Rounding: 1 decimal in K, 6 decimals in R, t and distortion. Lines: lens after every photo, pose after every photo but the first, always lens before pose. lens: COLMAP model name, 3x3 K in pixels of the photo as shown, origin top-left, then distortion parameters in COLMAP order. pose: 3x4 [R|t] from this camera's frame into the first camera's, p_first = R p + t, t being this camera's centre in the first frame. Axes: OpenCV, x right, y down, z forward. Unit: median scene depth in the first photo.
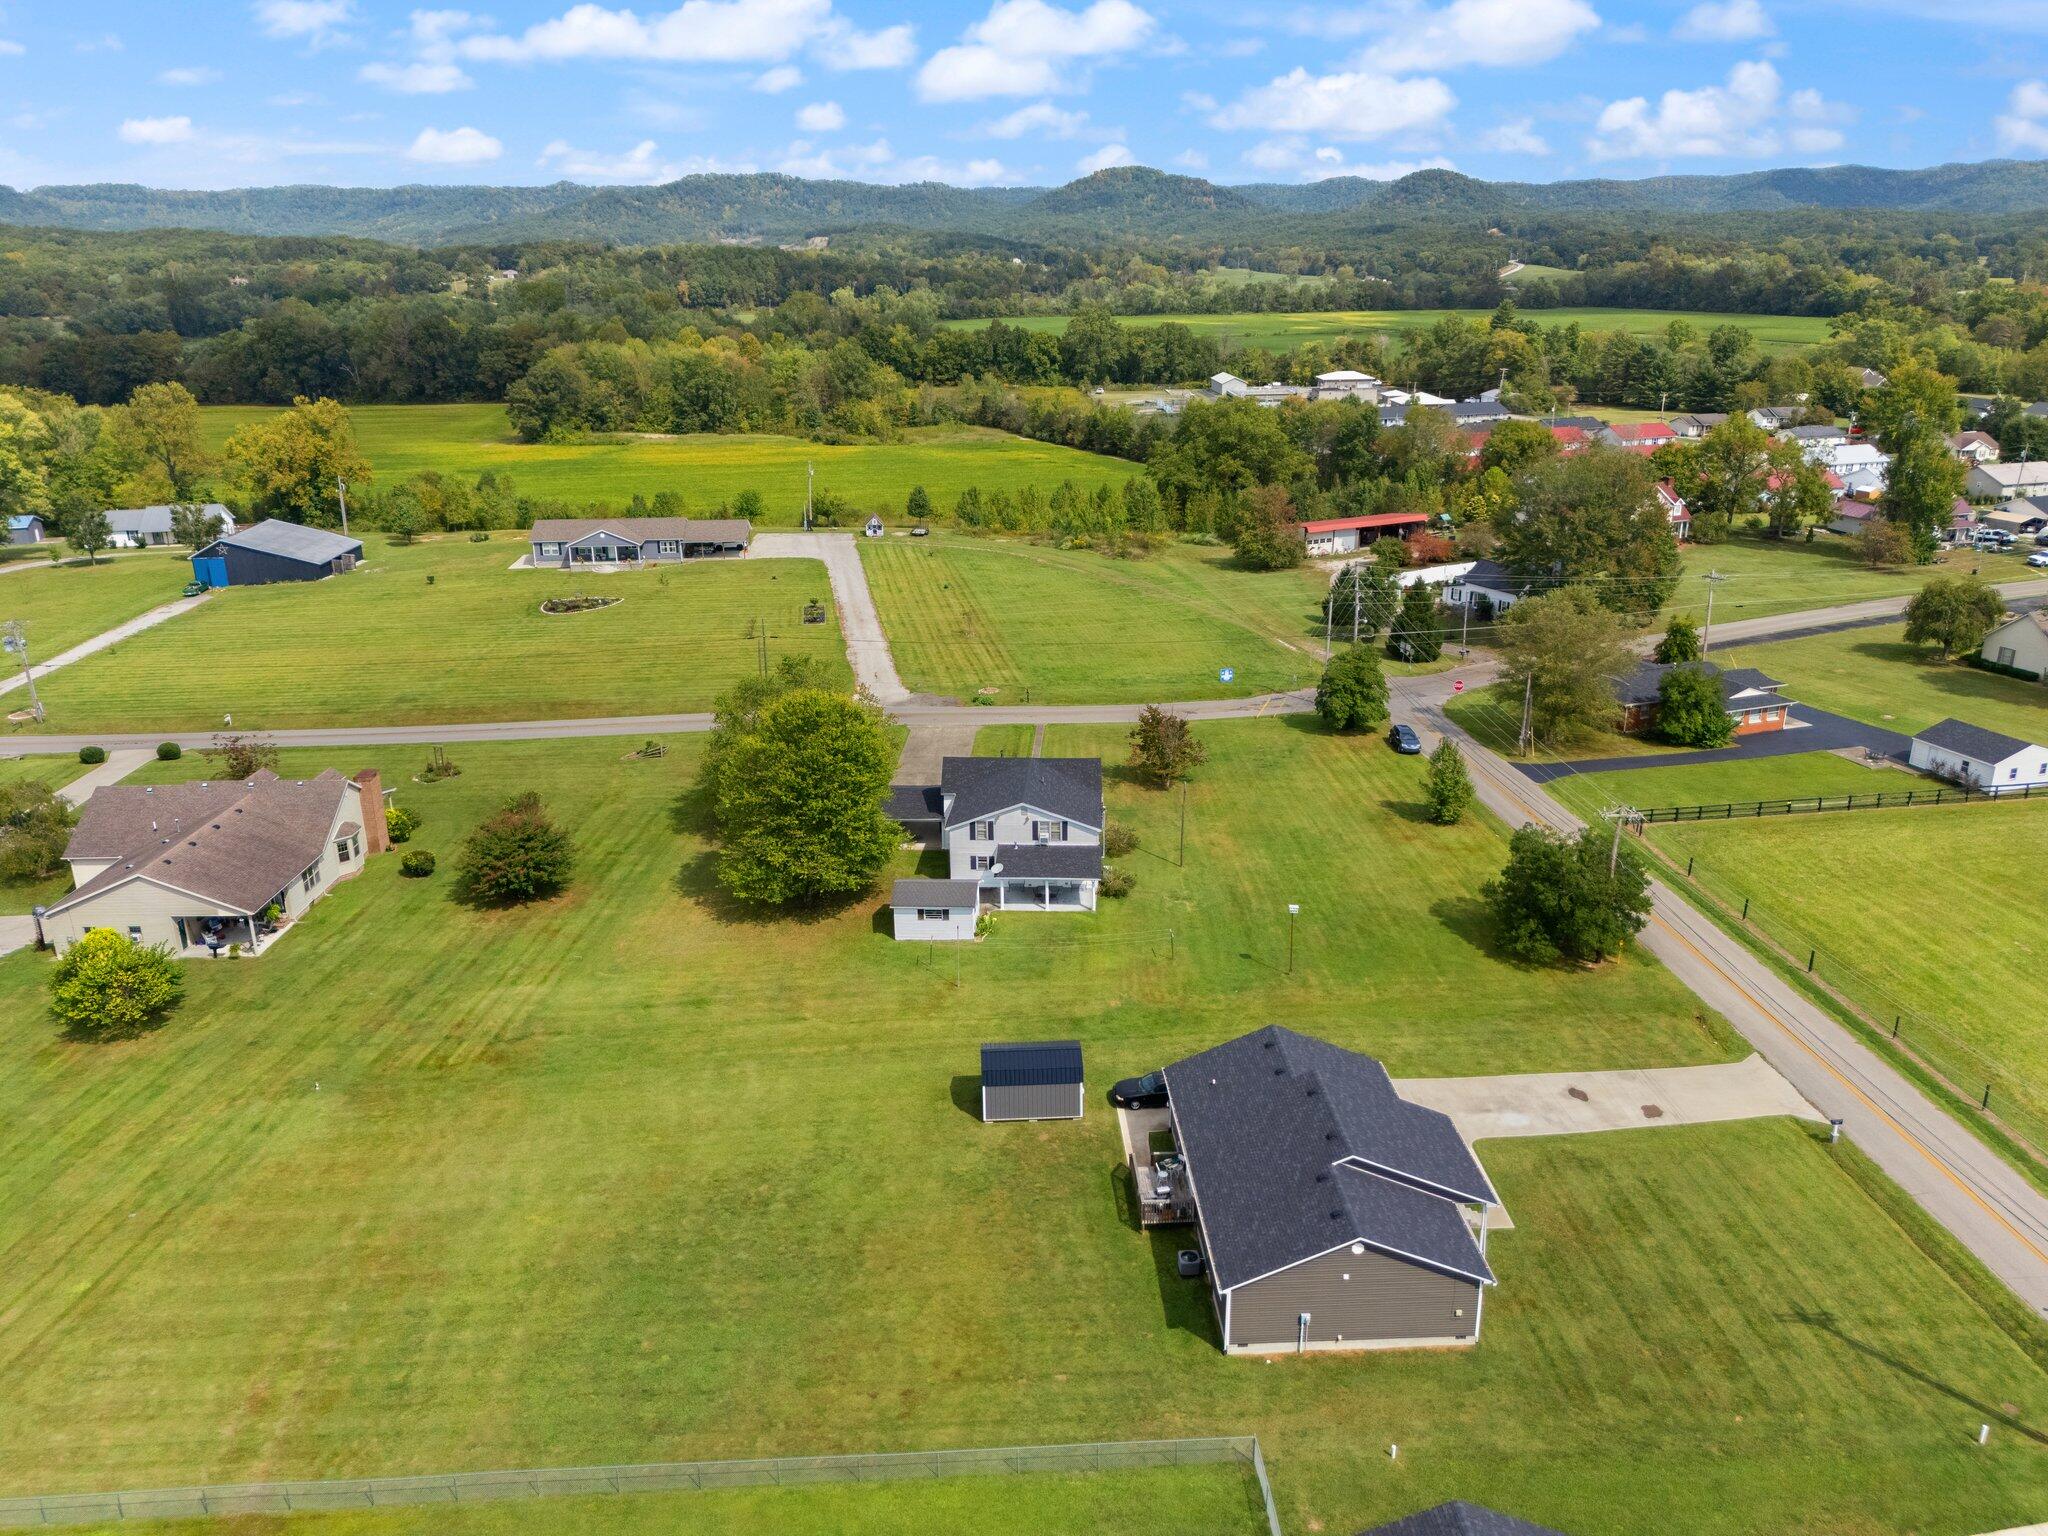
lens RADIAL K [[1554.3, 0, 1015.7], [0, 1554.3, 762.6], [0, 0, 1]] dist [0.064723, -0.061795]
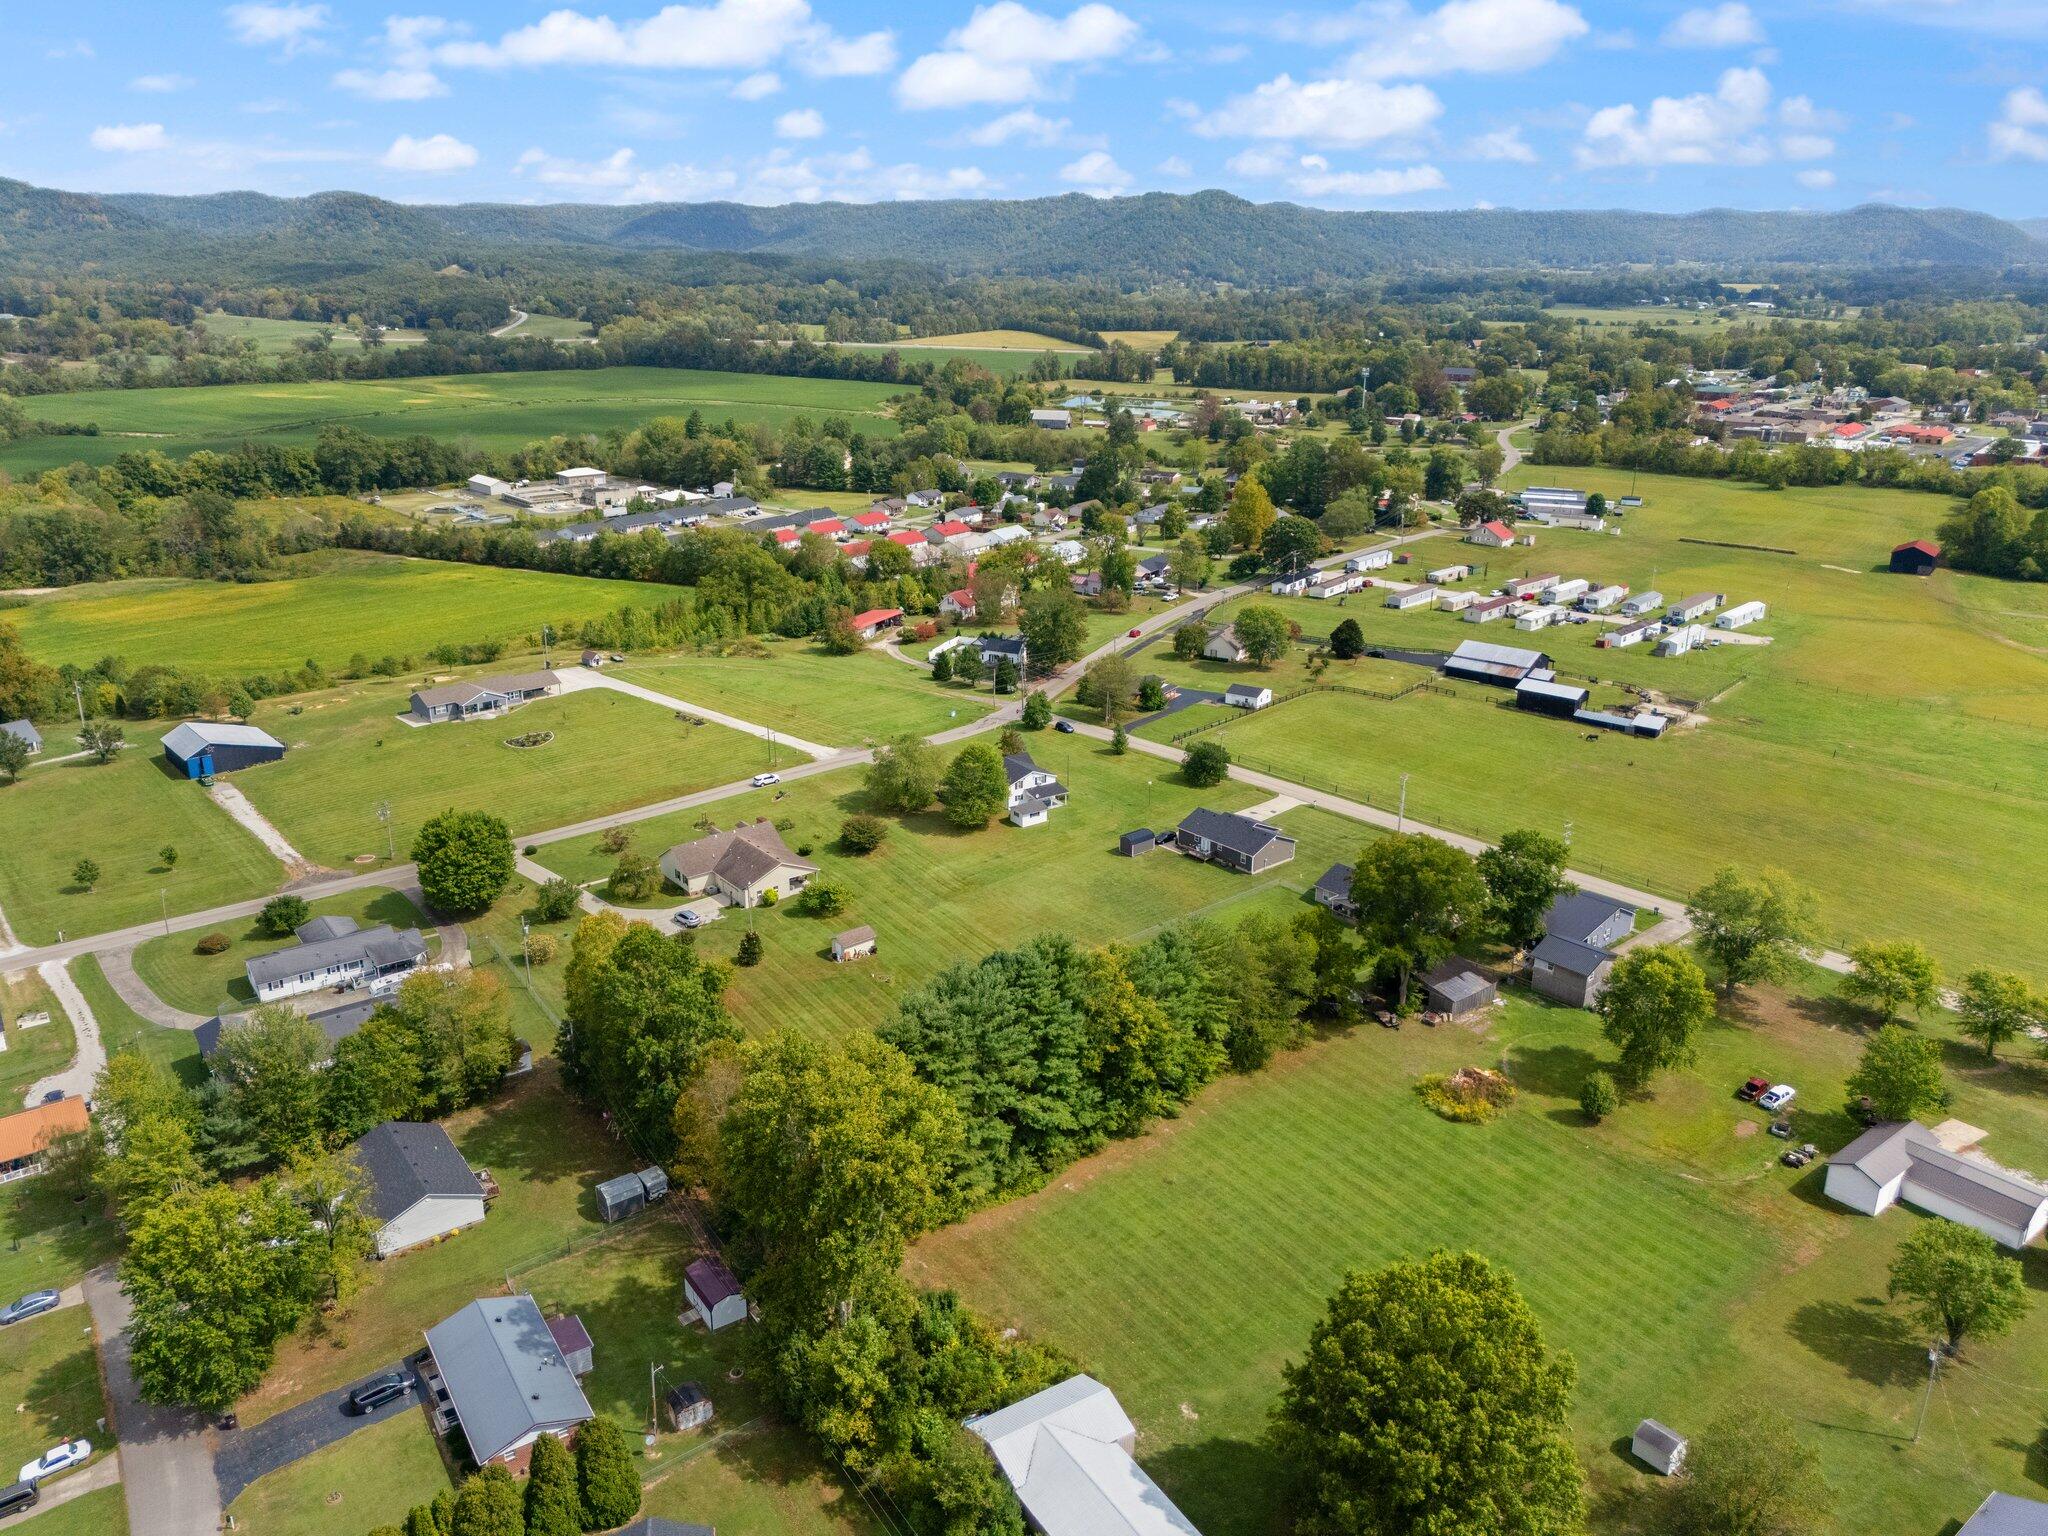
lens RADIAL K [[1548.9, 0, 1060.0], [0, 1548.9, 768.3], [0, 0, 1]] dist [0.047648, -0.042110]
pose [[0.779007, -0.187527, 0.598316, -0.610532], [0.186037, 0.980387, 0.065059, -0.056213], [-0.598781, 0.060627, 0.798615, -0.447156]]
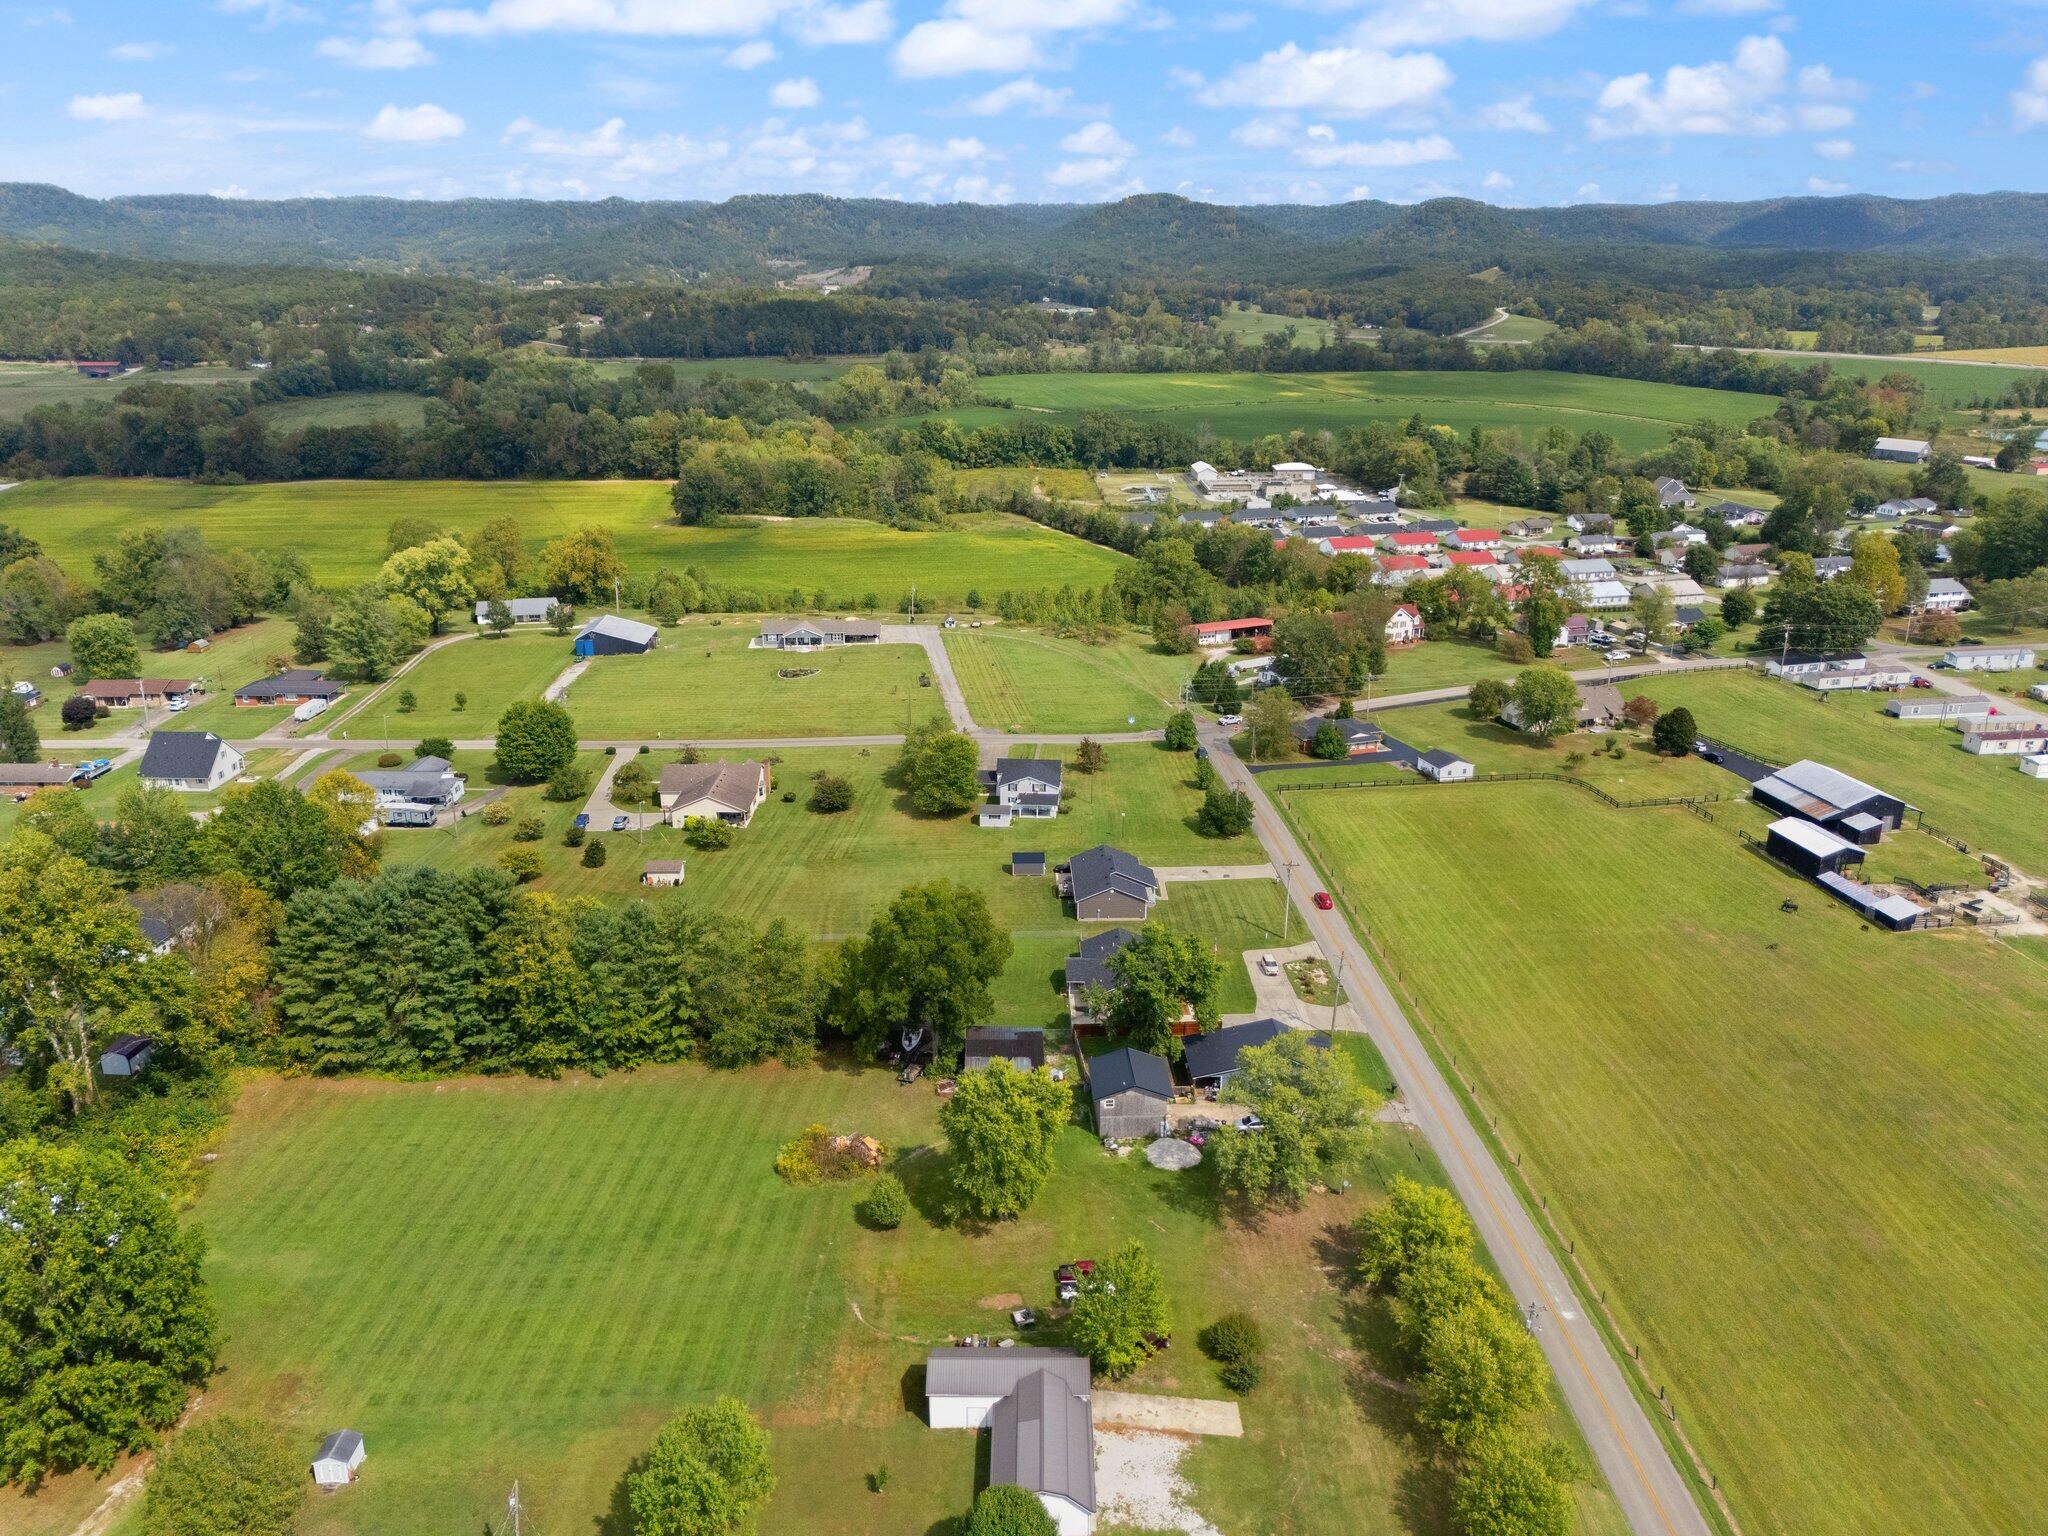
lens RADIAL K [[1554.3, 0, 1015.7], [0, 1554.3, 762.6], [0, 0, 1]] dist [0.064723, -0.061795]
pose [[0.999745, 0.017113, -0.014702, 0.008324], [-0.017099, 0.999853, 0.001097, -0.000071], [0.014718, -0.000845, 0.999891, -0.644372]]
